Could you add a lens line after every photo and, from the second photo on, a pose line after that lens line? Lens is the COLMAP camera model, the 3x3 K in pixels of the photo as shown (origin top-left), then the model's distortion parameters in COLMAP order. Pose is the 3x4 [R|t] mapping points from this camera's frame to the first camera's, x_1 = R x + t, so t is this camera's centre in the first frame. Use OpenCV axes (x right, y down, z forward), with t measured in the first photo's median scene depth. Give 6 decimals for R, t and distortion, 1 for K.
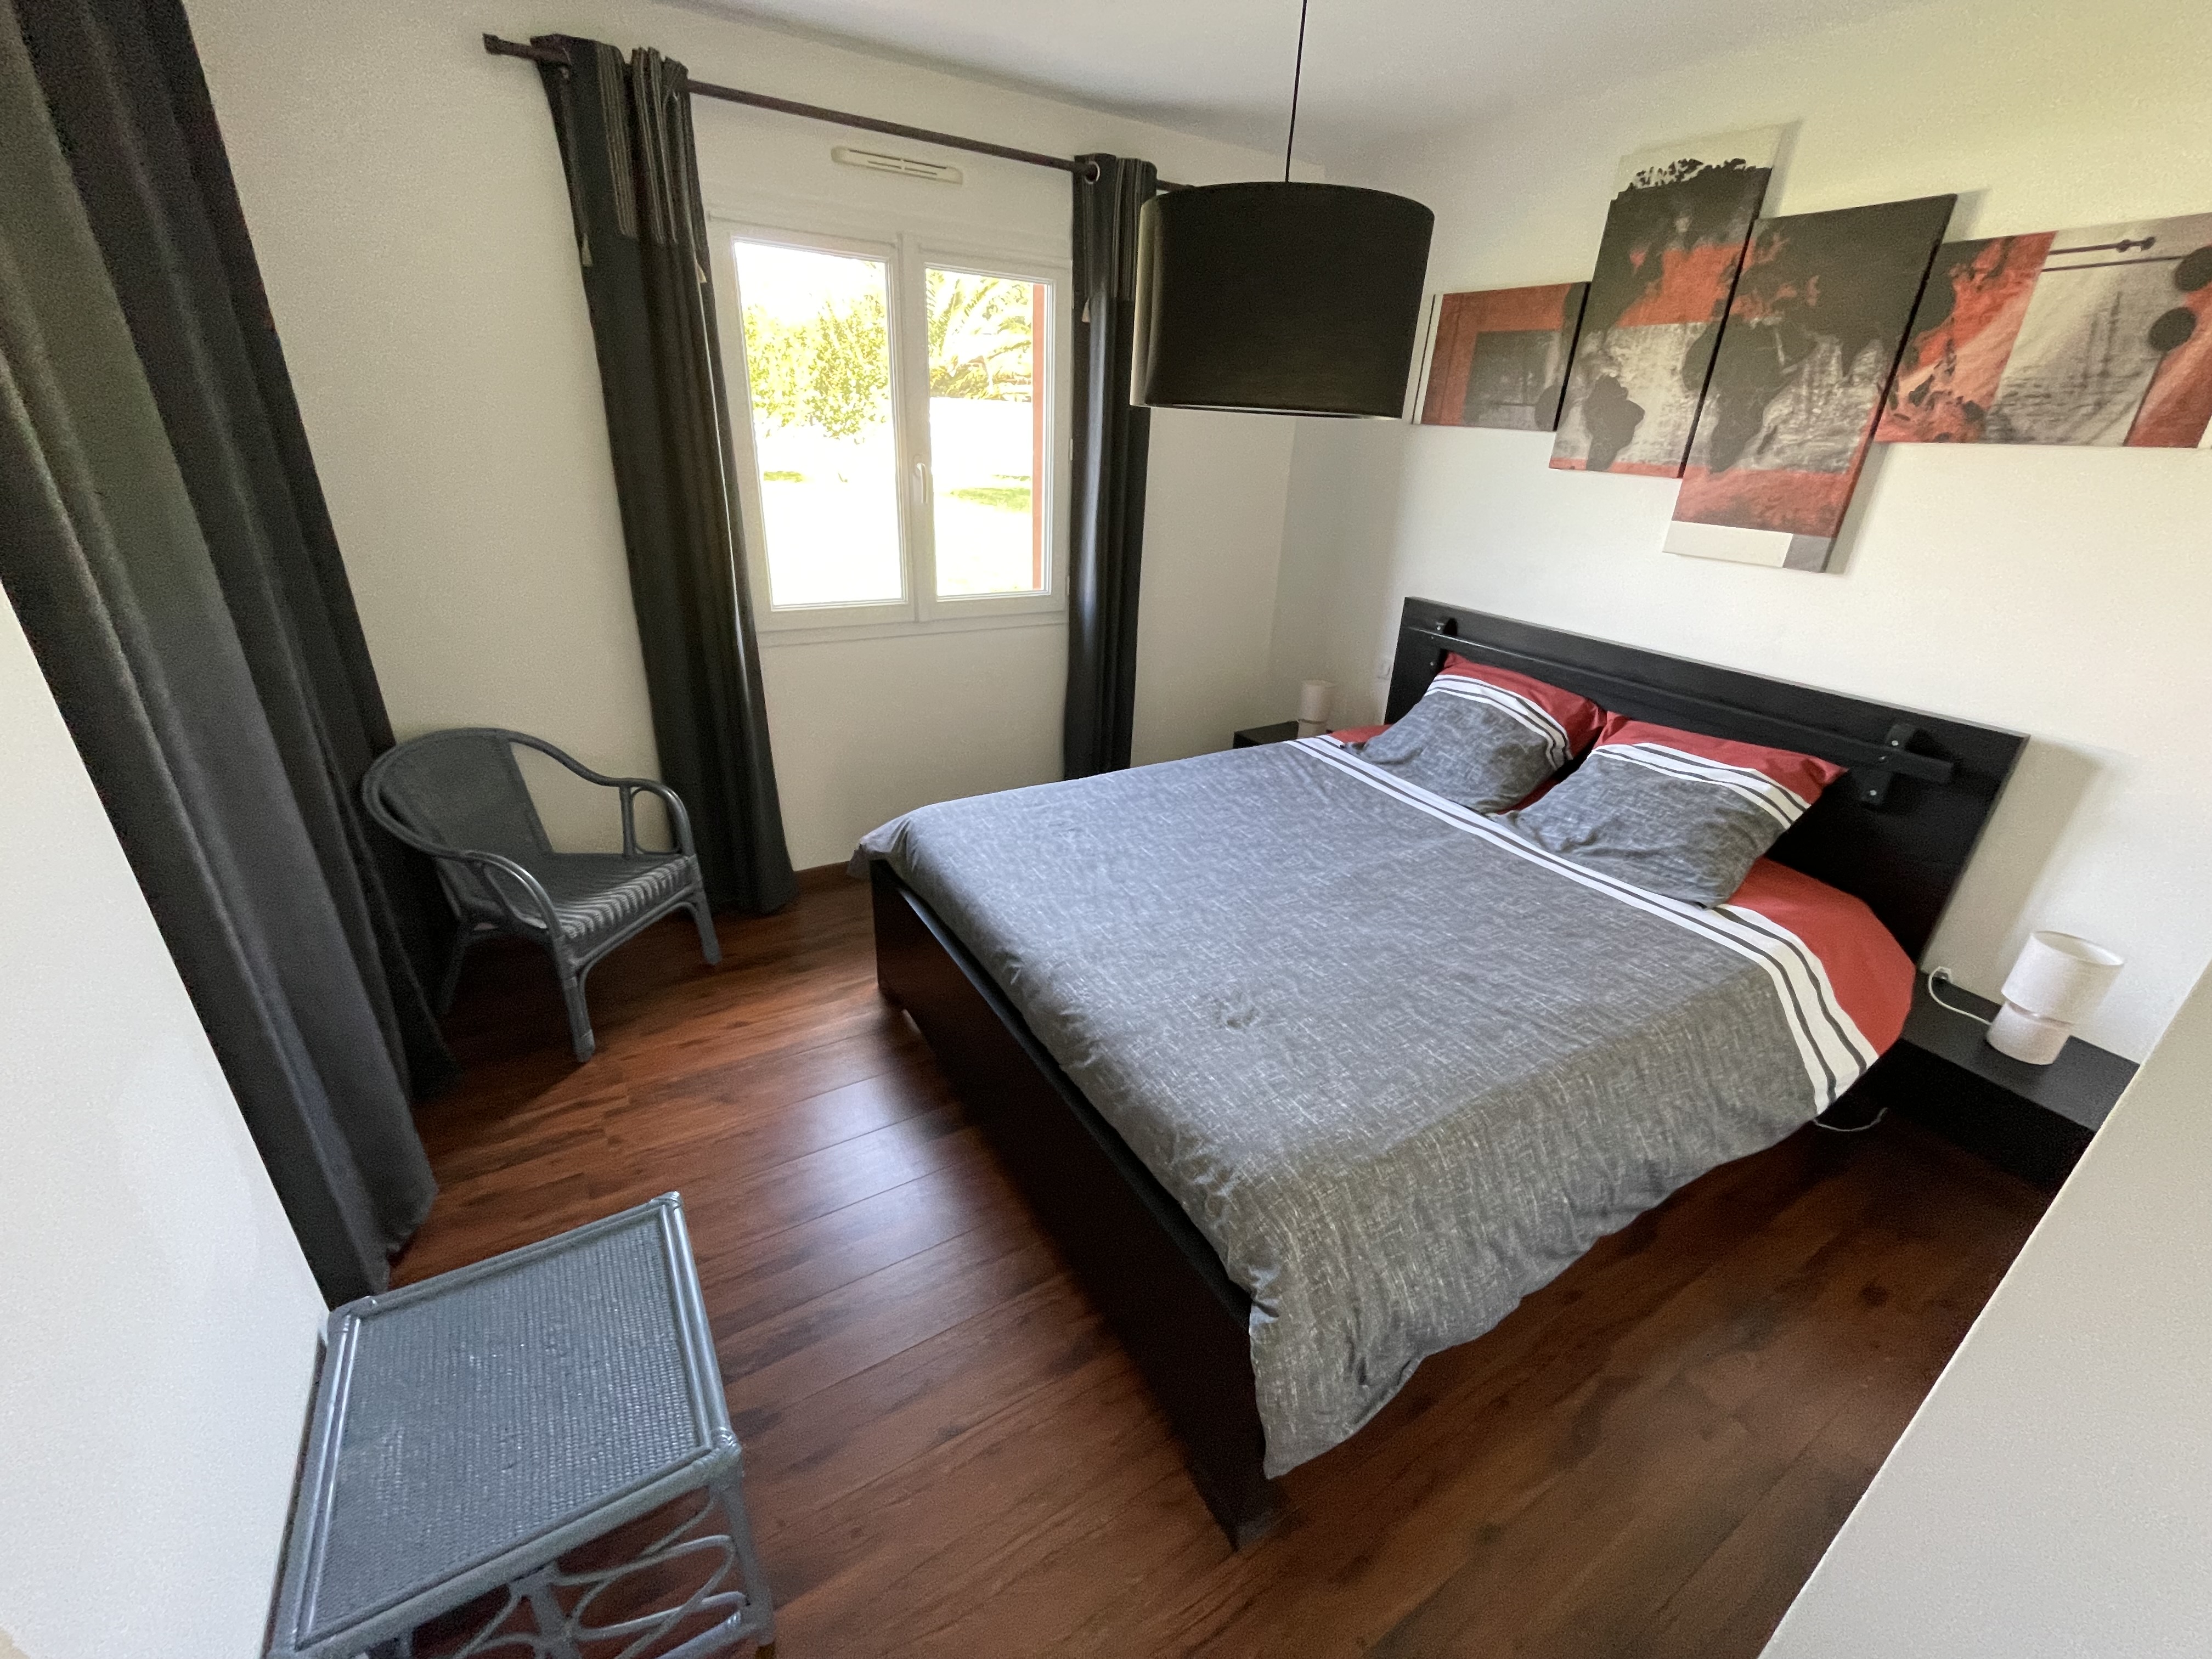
lens RADIAL K [[899.8, 0, 1108.4], [0, 899.8, 828.0], [0, 0, 1]] dist [-0.000126, -0.000323]
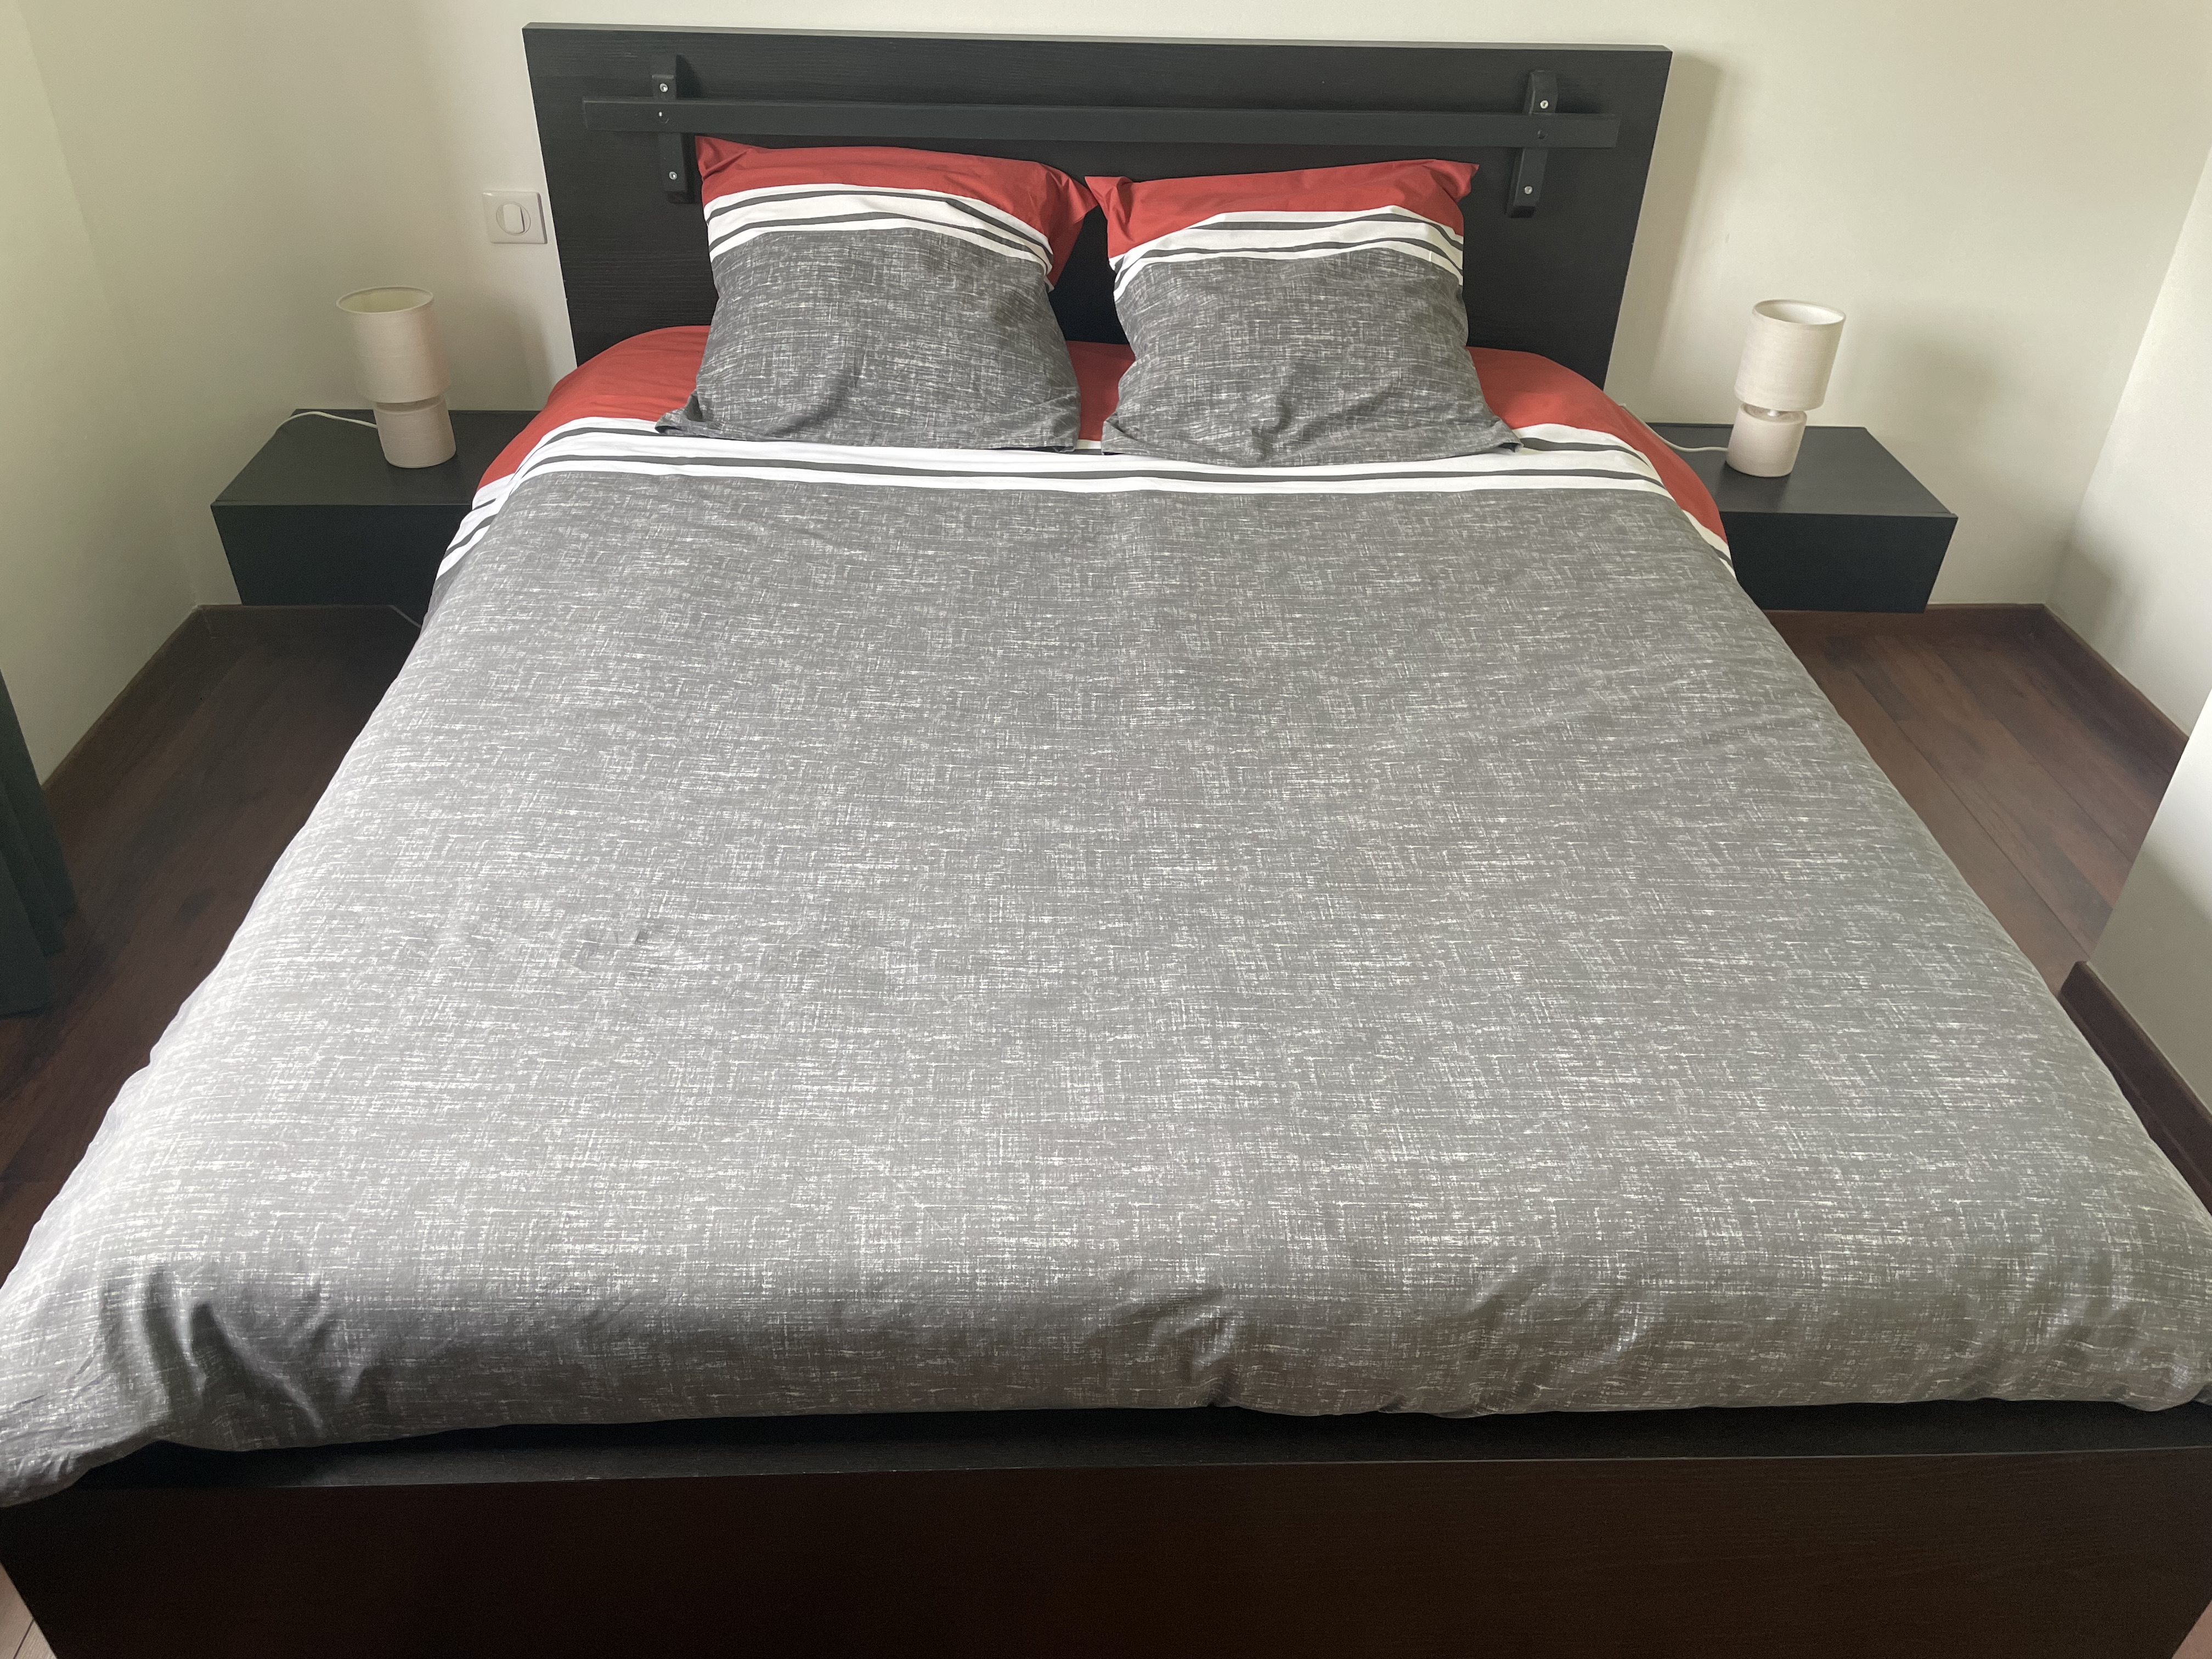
lens RADIAL K [[1676.5, 0, 1110.4], [0, 1676.5, 829.5], [0, 0, 1]] dist [0.049509, -0.031094]
pose [[0.484283, -0.525901, 0.699213, -0.372936], [0.356560, 0.848436, 0.391179, -0.215013], [-0.798959, 0.059870, 0.598398, 0.487637]]
